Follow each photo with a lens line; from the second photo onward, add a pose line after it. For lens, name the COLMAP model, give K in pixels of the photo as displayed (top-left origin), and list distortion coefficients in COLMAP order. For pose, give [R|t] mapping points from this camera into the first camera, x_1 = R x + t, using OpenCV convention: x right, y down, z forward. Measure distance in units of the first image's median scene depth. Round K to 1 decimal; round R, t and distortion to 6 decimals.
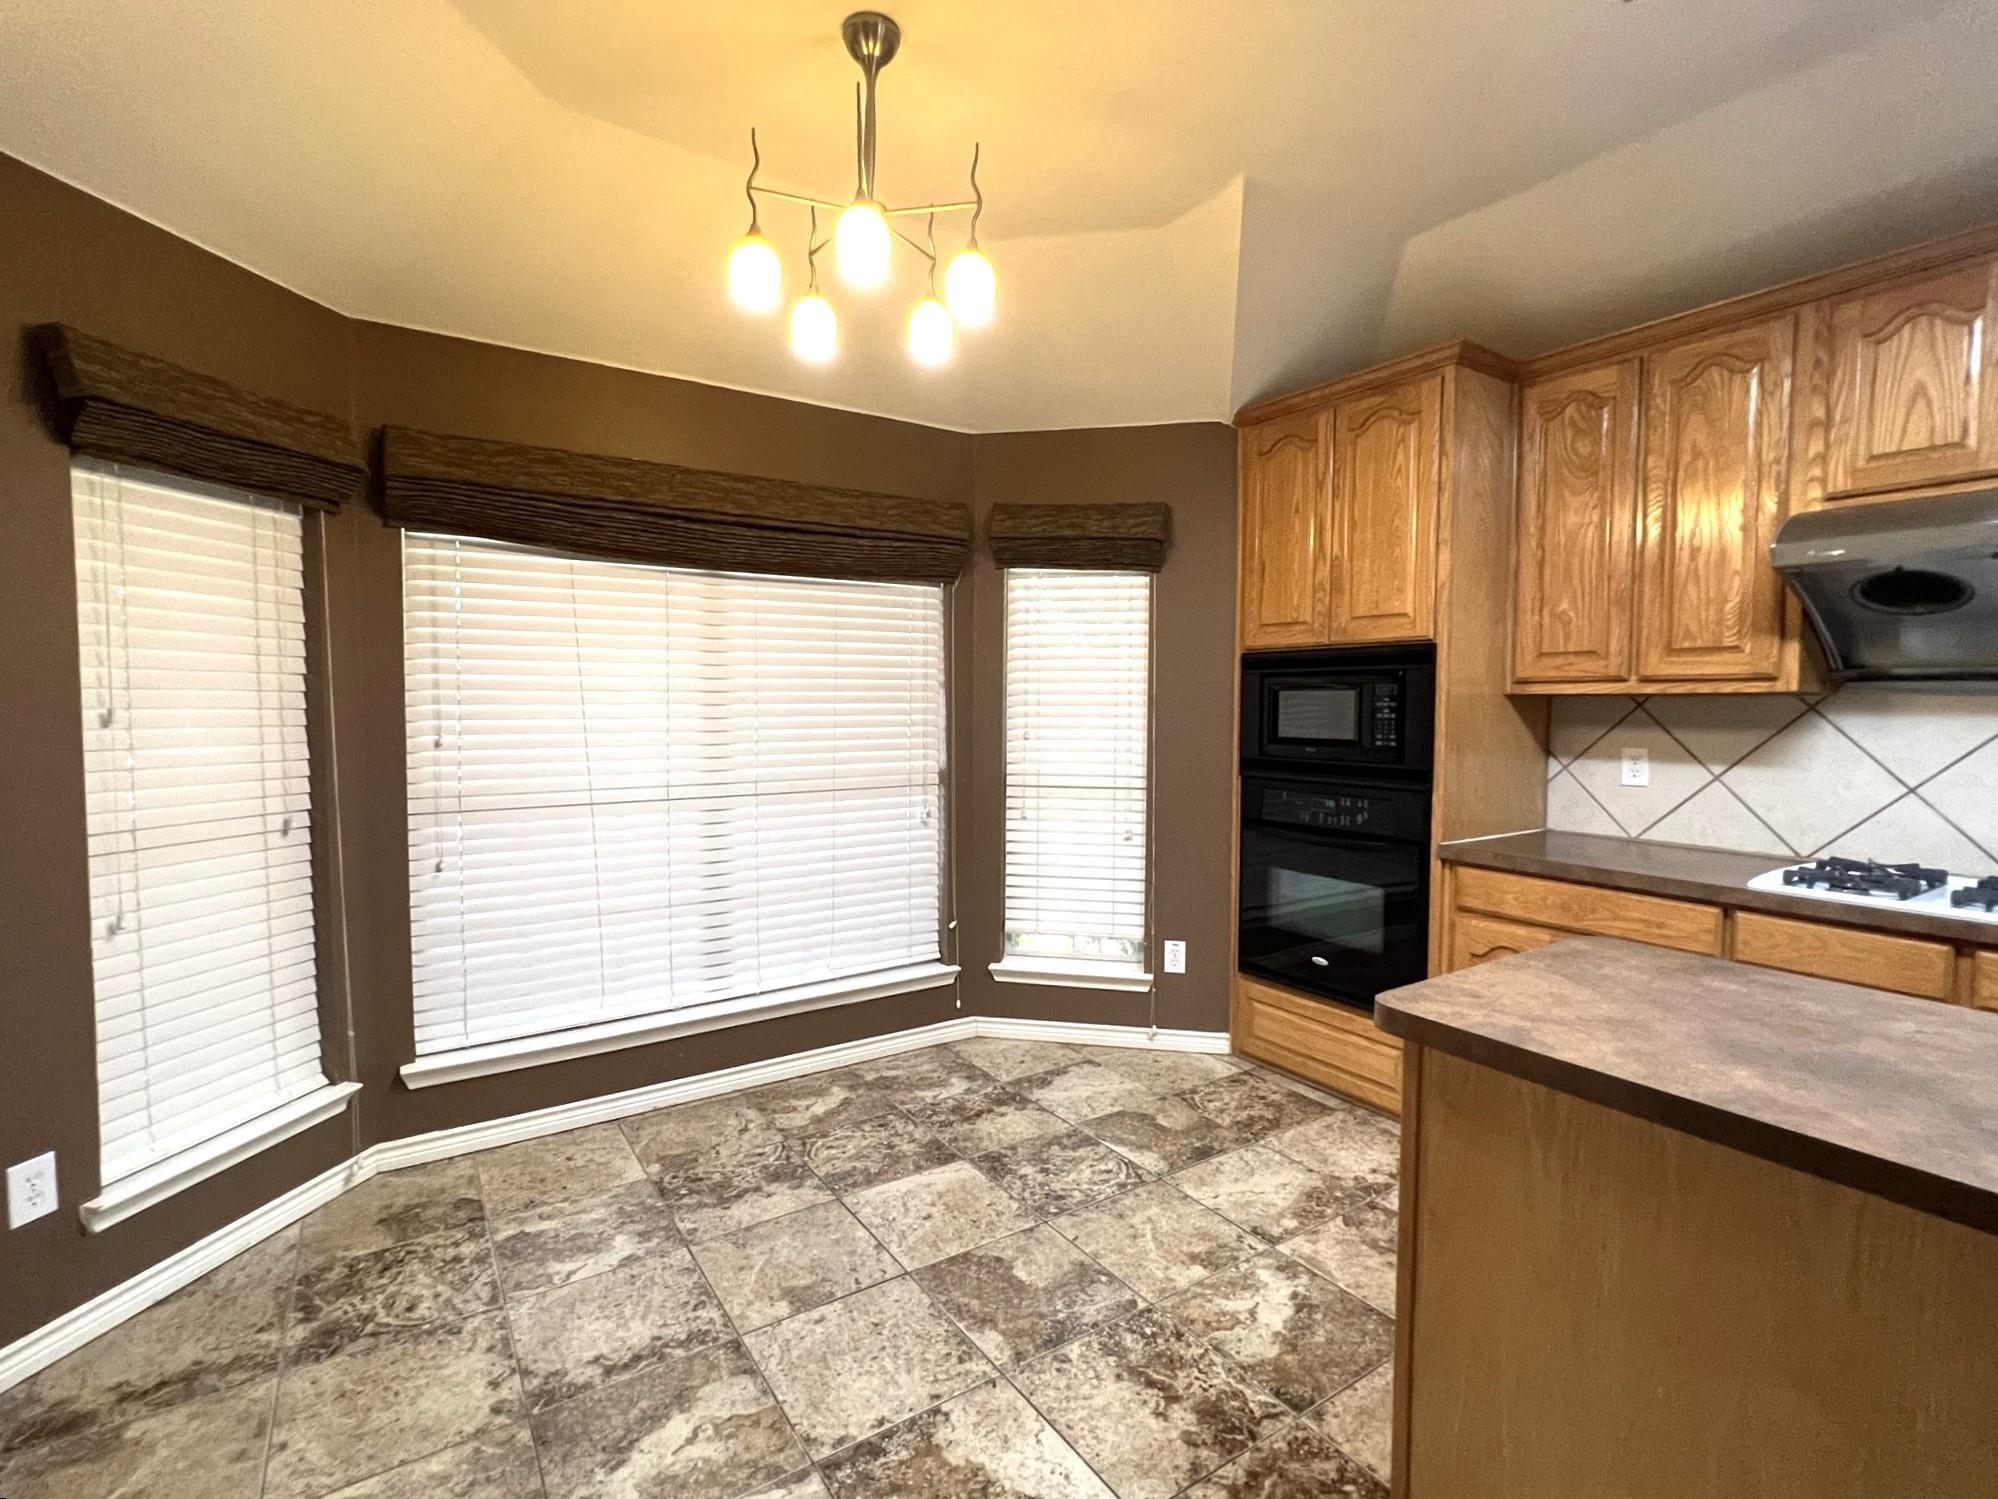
lens RADIAL K [[923.4, 0, 997.8], [0, 923.4, 746.9], [0, 0, 1]] dist [-0.011345, 0.001746]
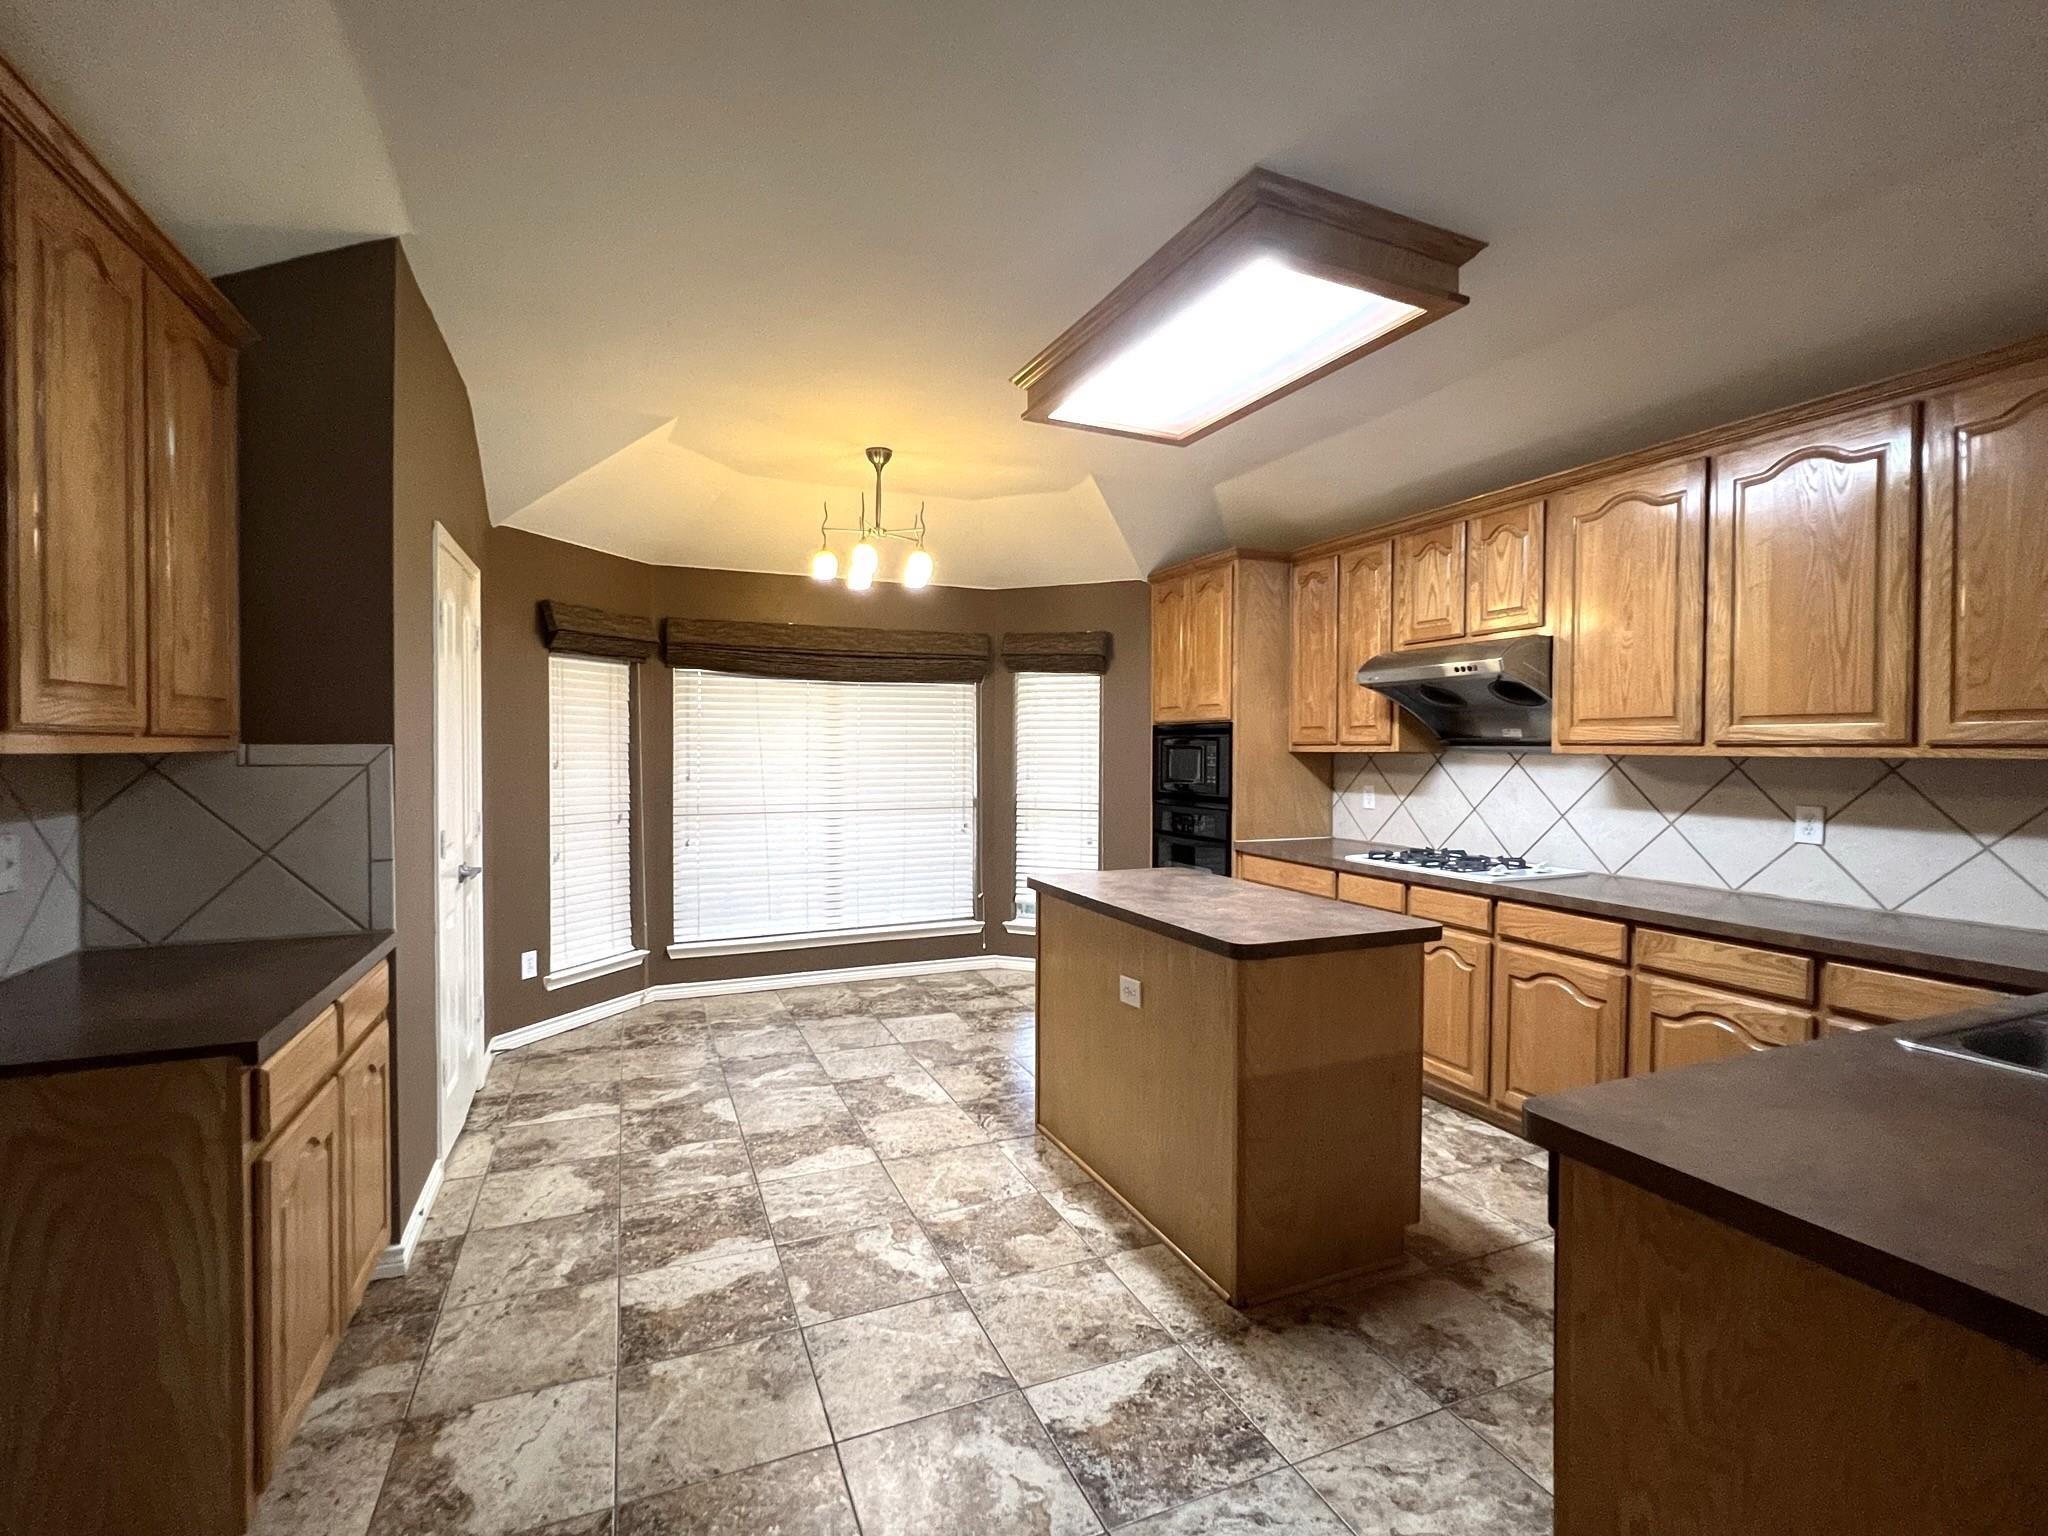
lens RADIAL K [[946.5, 0, 1030.7], [0, 946.5, 765.2], [0, 0, 1]] dist [-0.011345, 0.001746]
pose [[0.982684, 0.002567, -0.185271, 0.433823], [-0.008374, 0.999498, -0.030570, 0.022272], [0.185100, 0.031592, 0.982212, -0.762643]]
